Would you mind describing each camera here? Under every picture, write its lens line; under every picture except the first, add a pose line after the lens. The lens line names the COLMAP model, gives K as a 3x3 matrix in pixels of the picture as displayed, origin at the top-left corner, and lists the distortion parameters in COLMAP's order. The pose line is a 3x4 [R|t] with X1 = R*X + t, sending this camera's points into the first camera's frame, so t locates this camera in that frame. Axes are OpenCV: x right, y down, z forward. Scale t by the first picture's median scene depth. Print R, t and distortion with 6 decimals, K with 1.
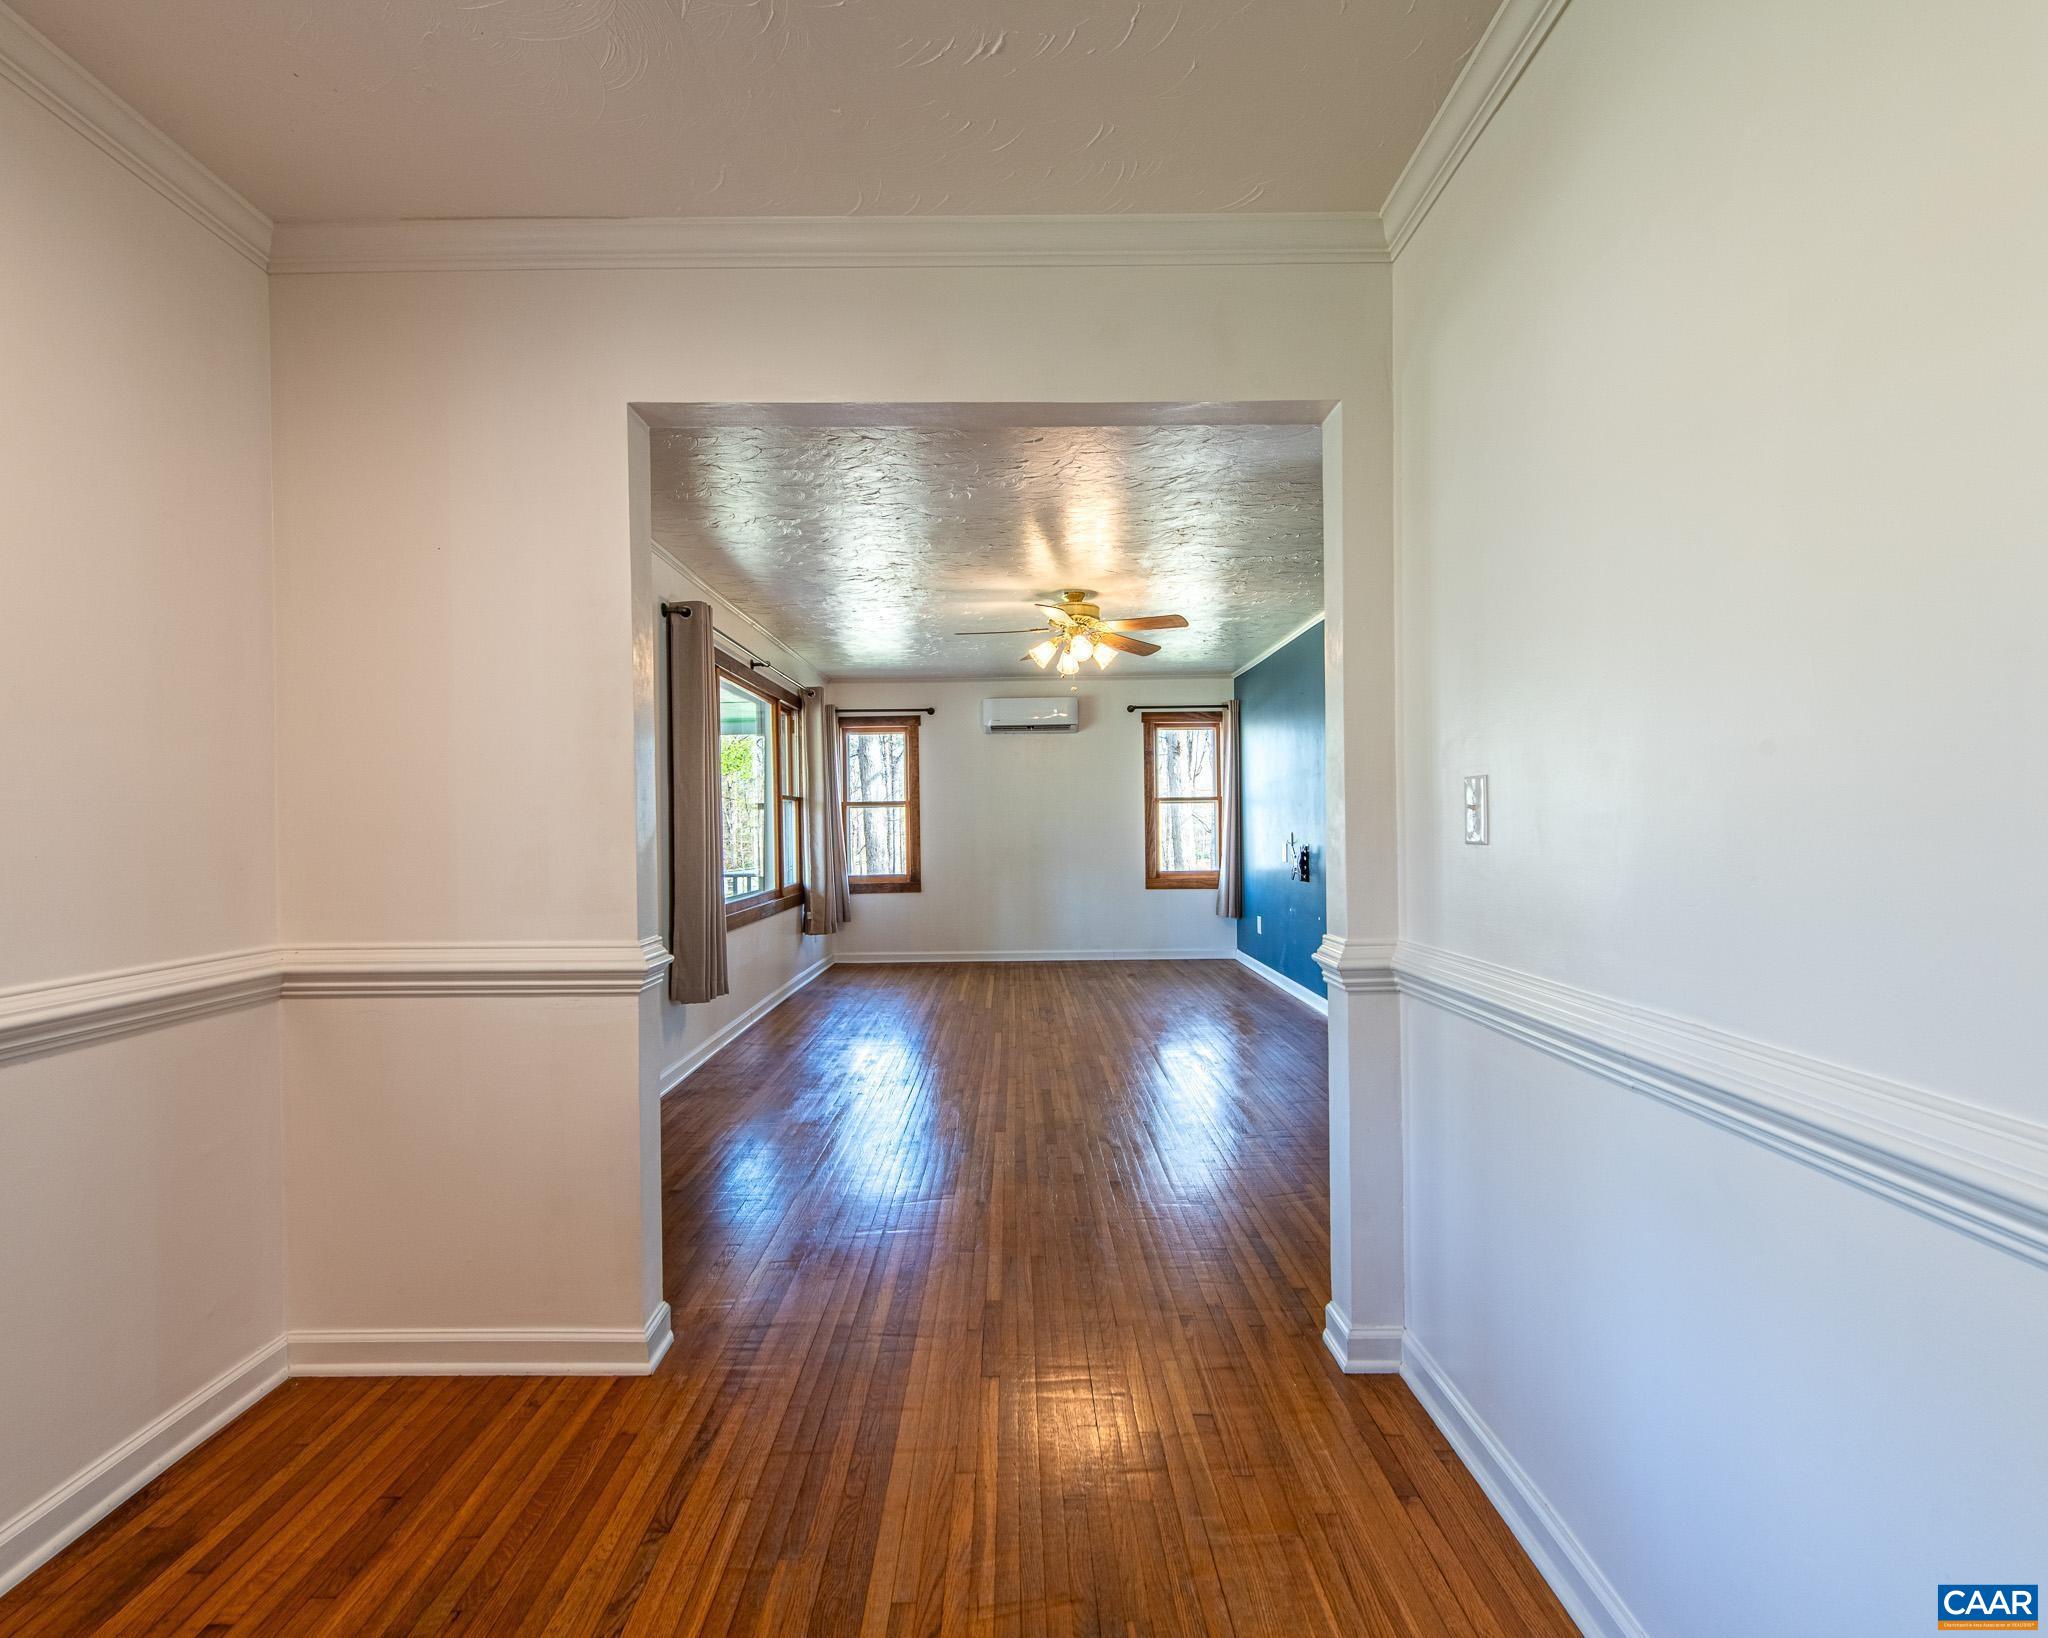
lens RADIAL K [[958.4, 0, 1017.5], [0, 958.4, 825.1], [0, 0, 1]] dist [0.019848, -0.007083]
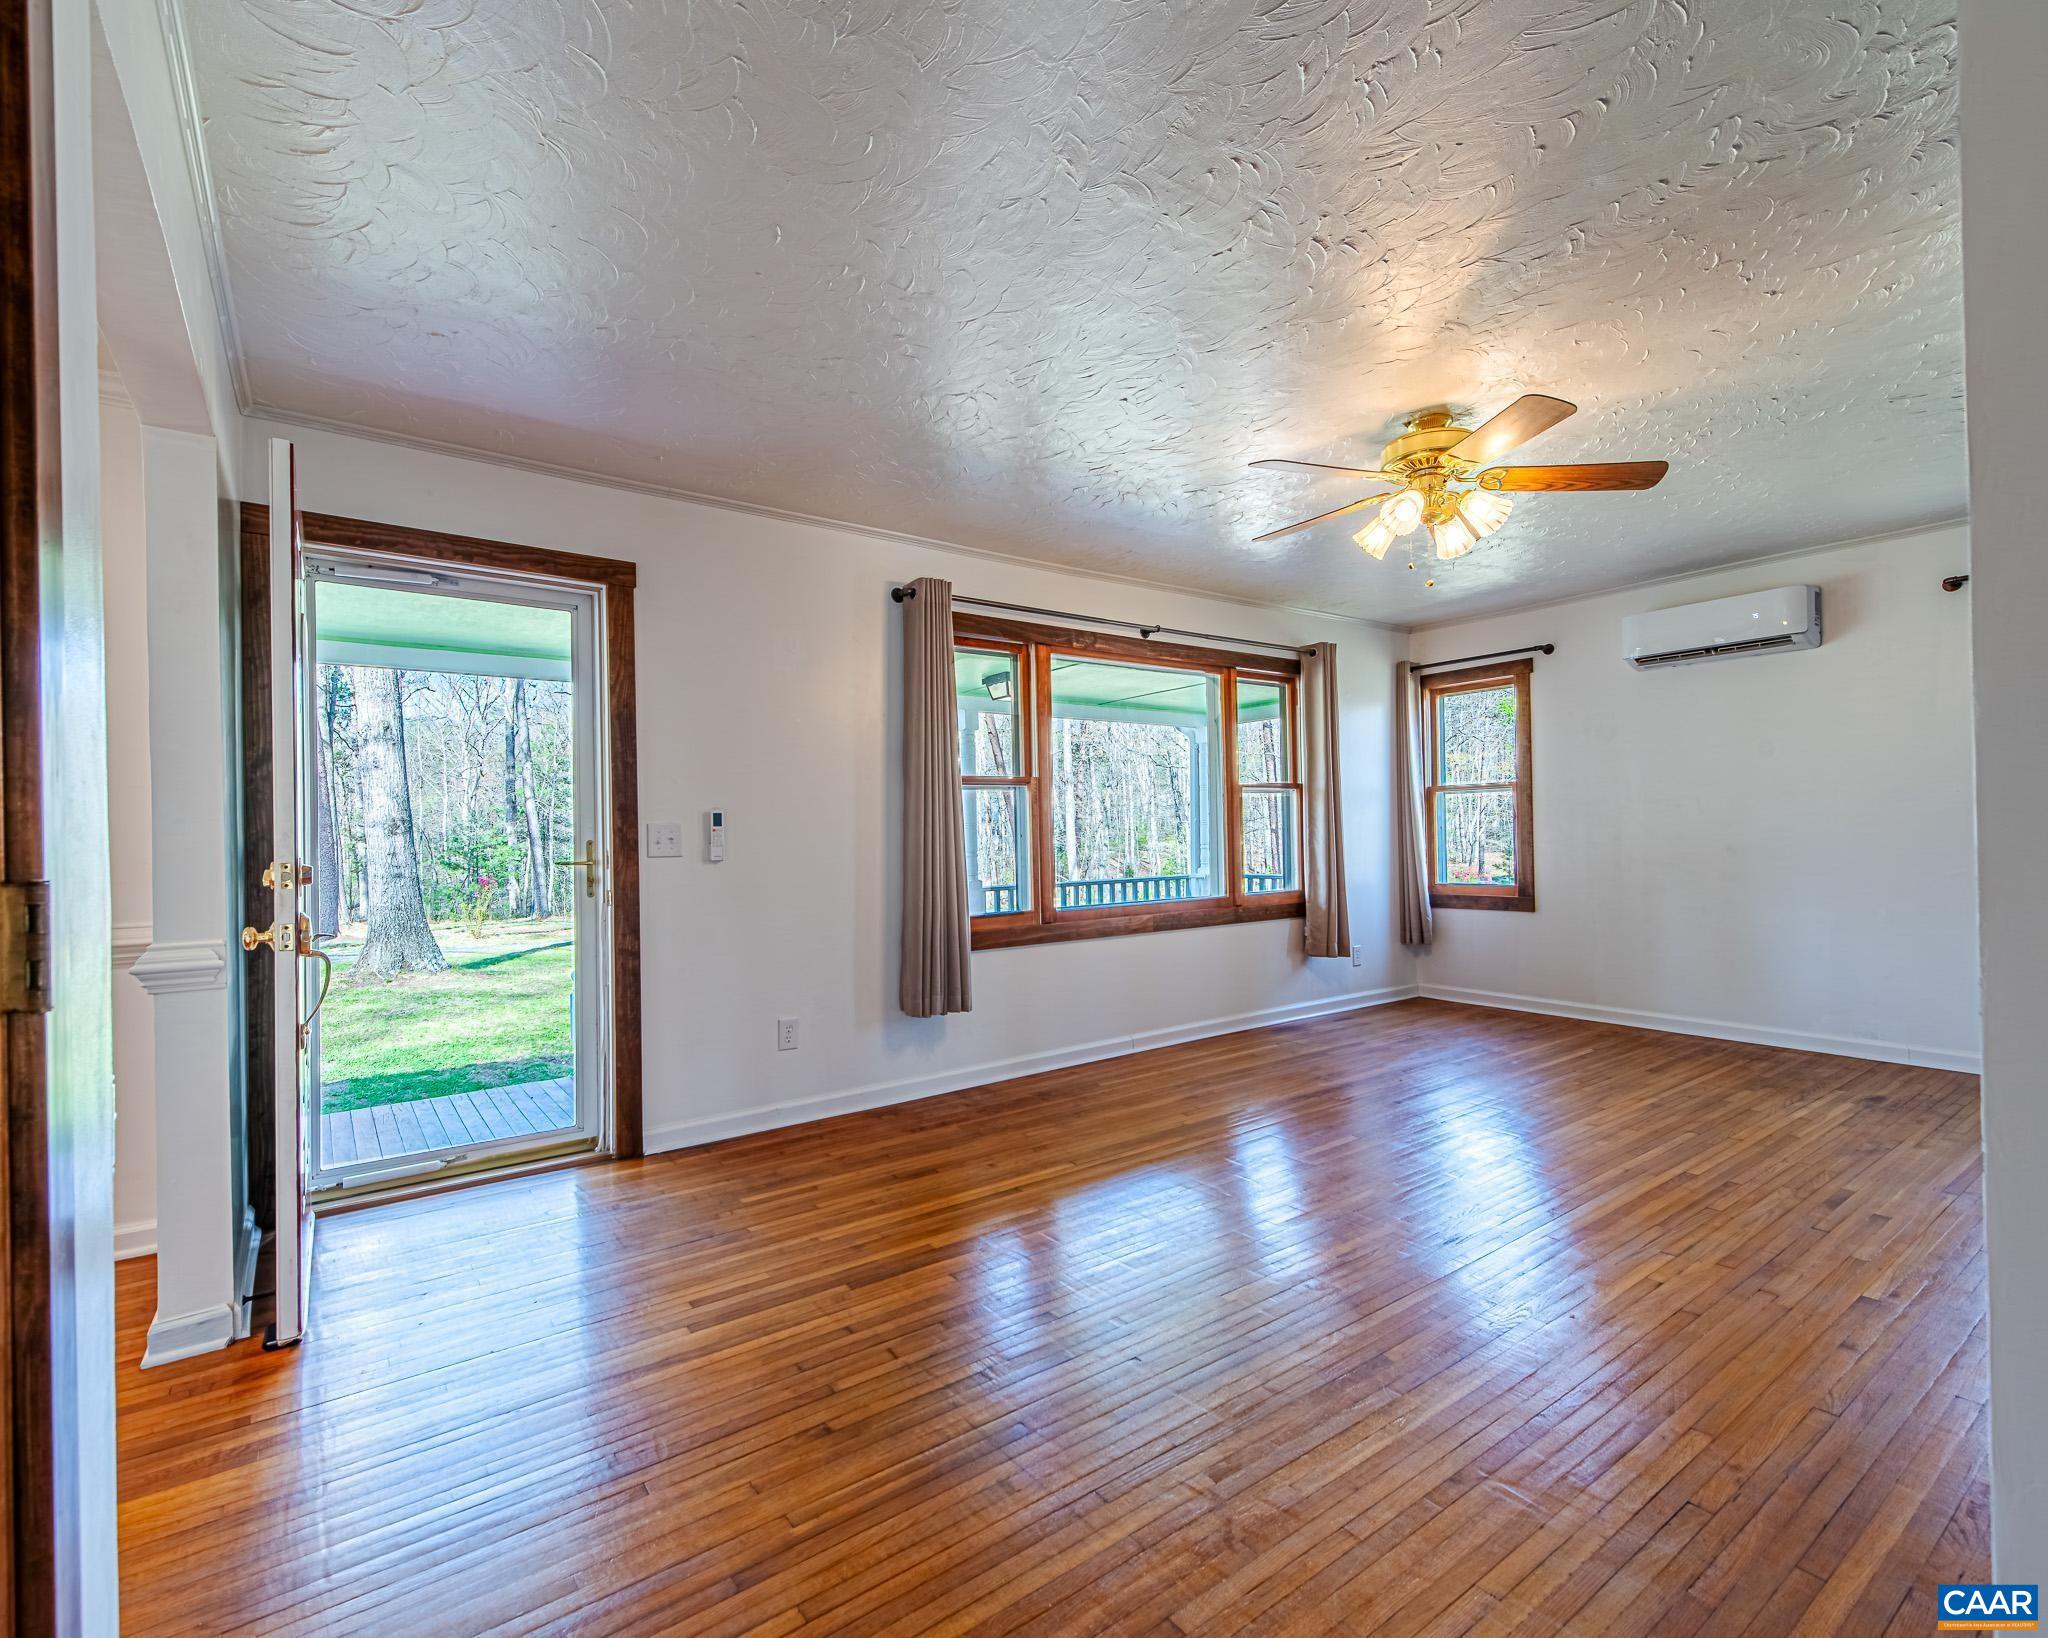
lens RADIAL K [[958.4, 0, 1015.5], [0, 958.4, 829.8], [0, 0, 1]] dist [0.019848, -0.007083]
pose [[0.581531, -0.001033, -0.813523, 0.294908], [0.012111, 0.999899, 0.007387, 0.000522], [0.813434, -0.014149, 0.581485, 0.343786]]
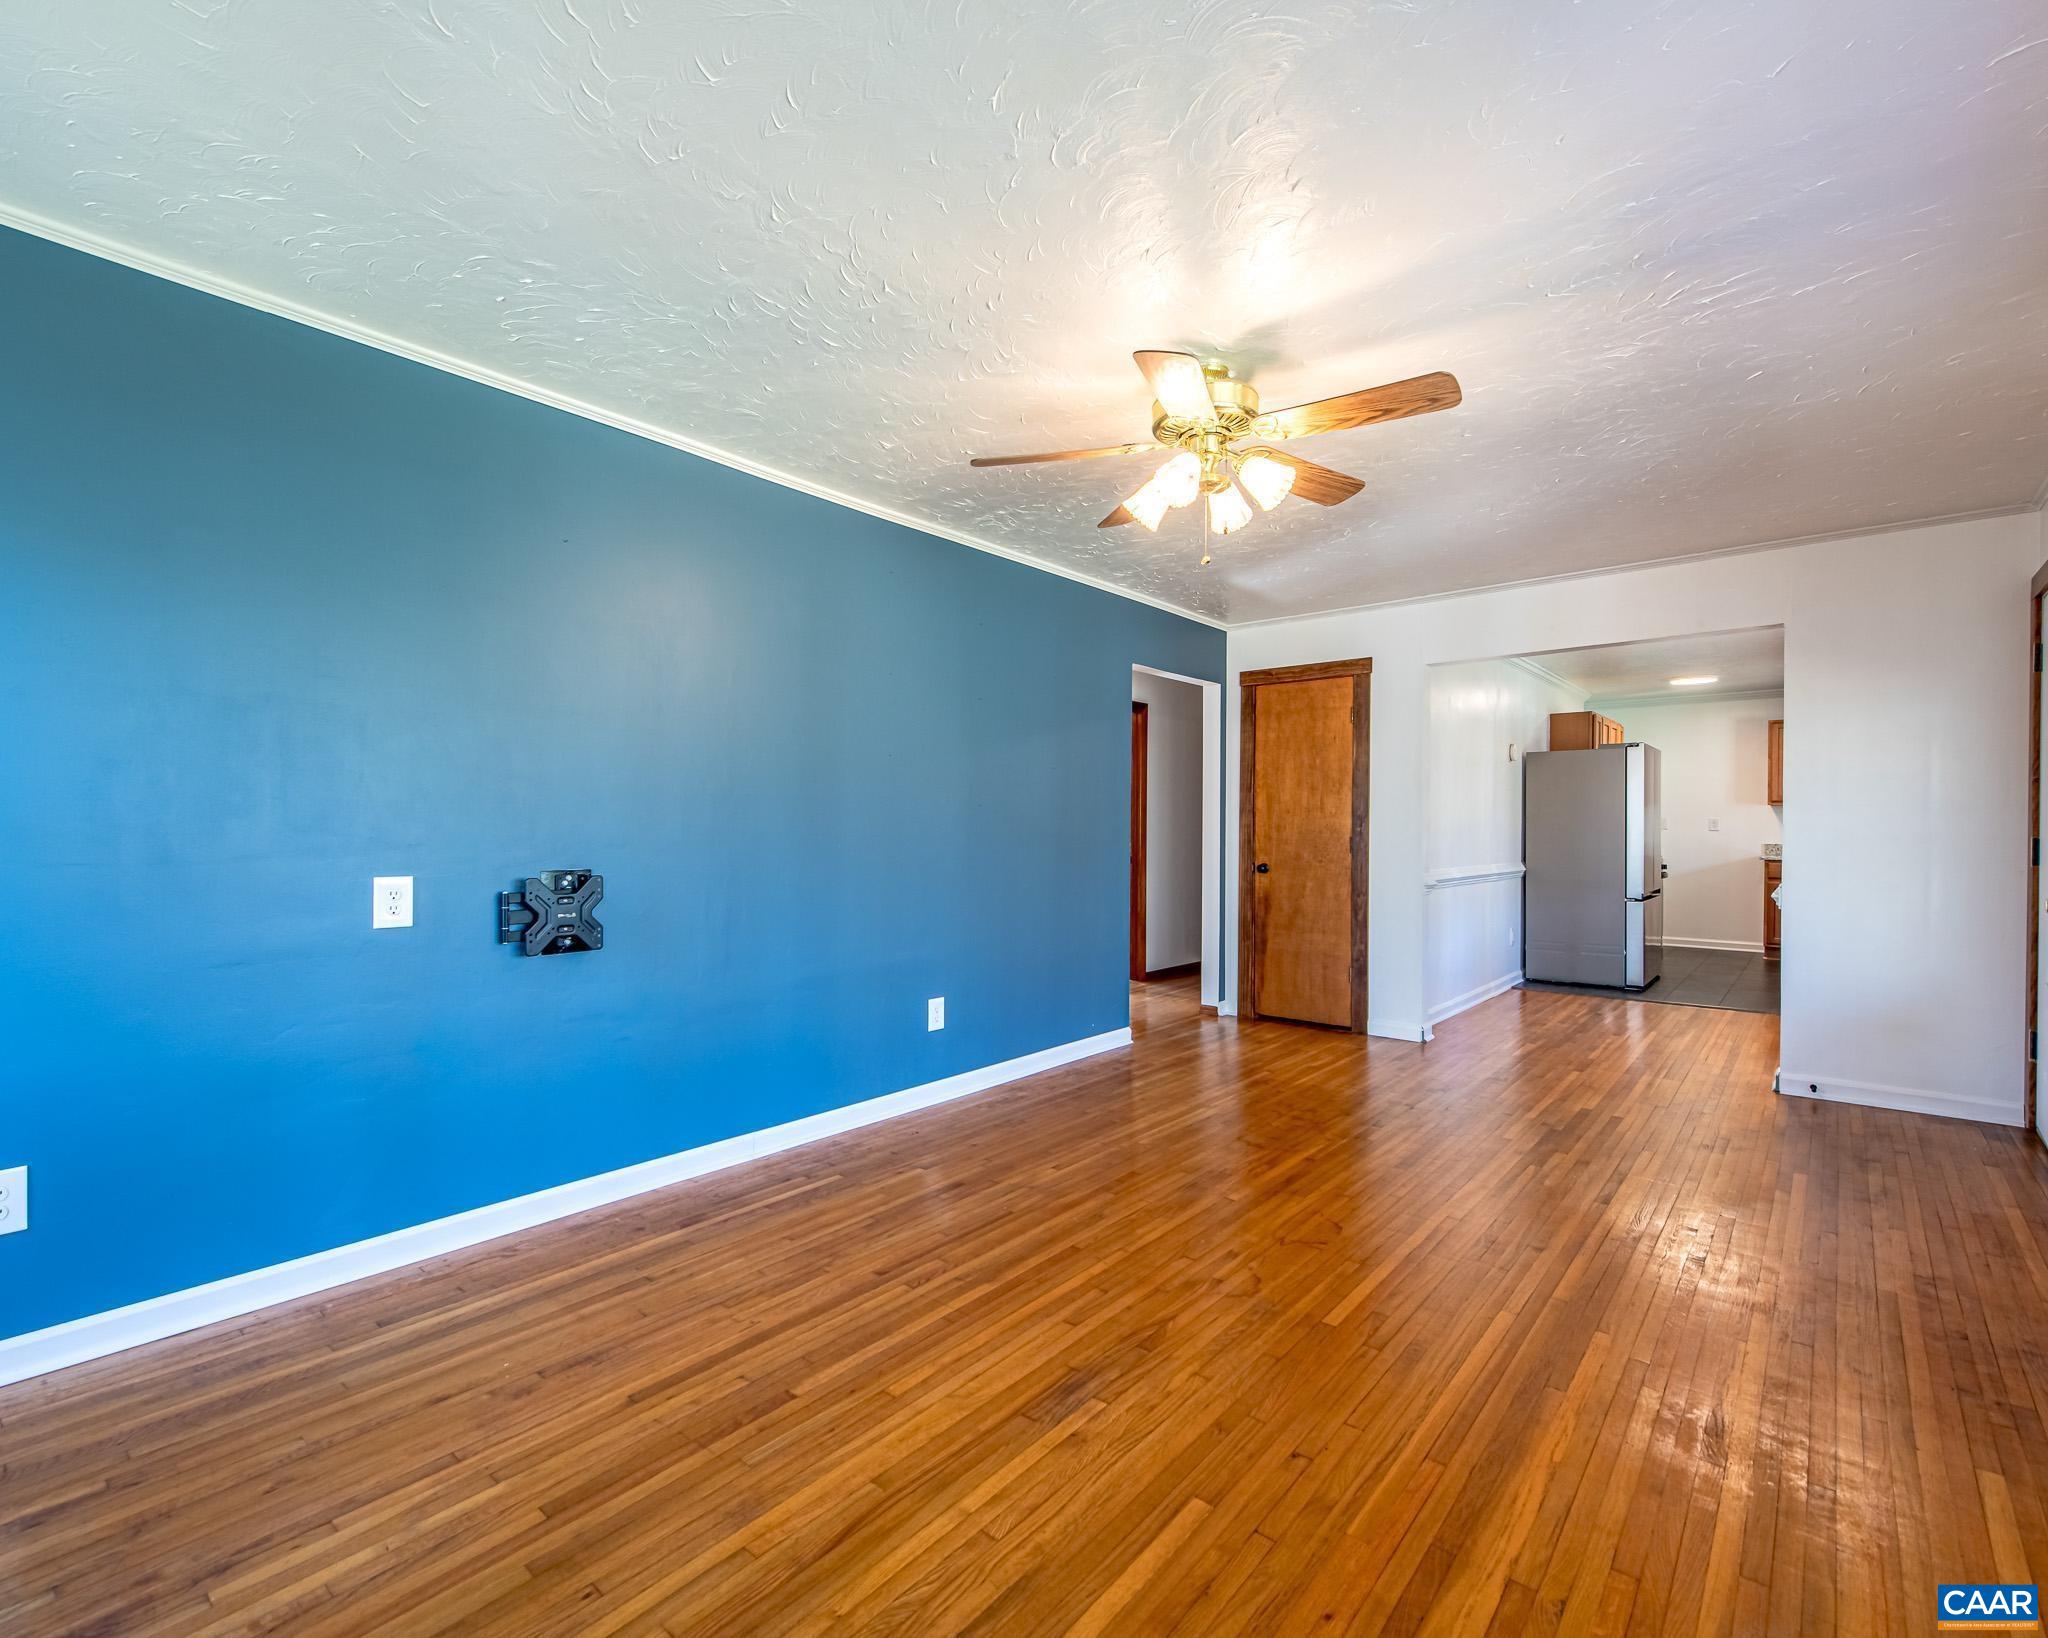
lens RADIAL K [[958.4, 0, 1025.3], [0, 958.4, 831.6], [0, 0, 1]] dist [0.019848, -0.007083]
pose [[-0.763986, 0.002461, 0.645228, -0.149079], [0.000758, 0.999995, -0.002917, 0.003664], [-0.645232, -0.001740, -0.763985, 1.102593]]
